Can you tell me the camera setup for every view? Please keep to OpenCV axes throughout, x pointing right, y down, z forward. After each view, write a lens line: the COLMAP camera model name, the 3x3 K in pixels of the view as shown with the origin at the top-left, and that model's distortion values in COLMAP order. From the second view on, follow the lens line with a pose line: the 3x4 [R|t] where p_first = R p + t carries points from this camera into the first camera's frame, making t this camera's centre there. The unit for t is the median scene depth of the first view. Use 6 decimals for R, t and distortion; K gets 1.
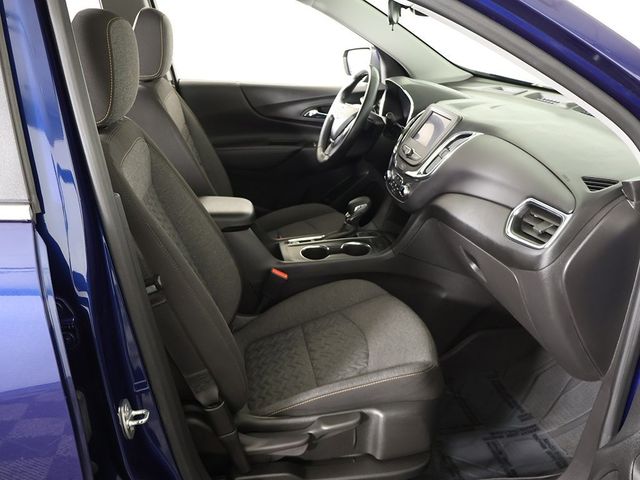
lens RADIAL K [[608.1, 0, 319.2], [0, 608.1, 240.6], [0, 0, 1]] dist [0.005191, 0.008574]
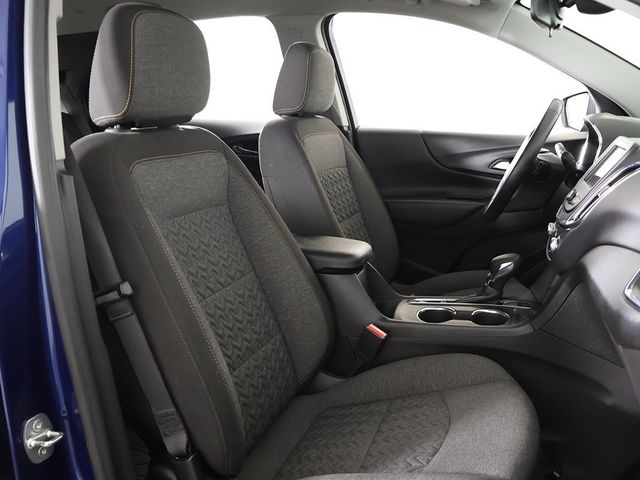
lens RADIAL K [[608.1, 0, 320.7], [0, 608.1, 239.0], [0, 0, 1]] dist [0.005191, 0.008574]
pose [[0.883148, 0.073585, -0.463286, 0.226015], [-0.143487, 0.982658, -0.117448, 0.037511], [0.446610, 0.170200, 0.878392, 0.219631]]
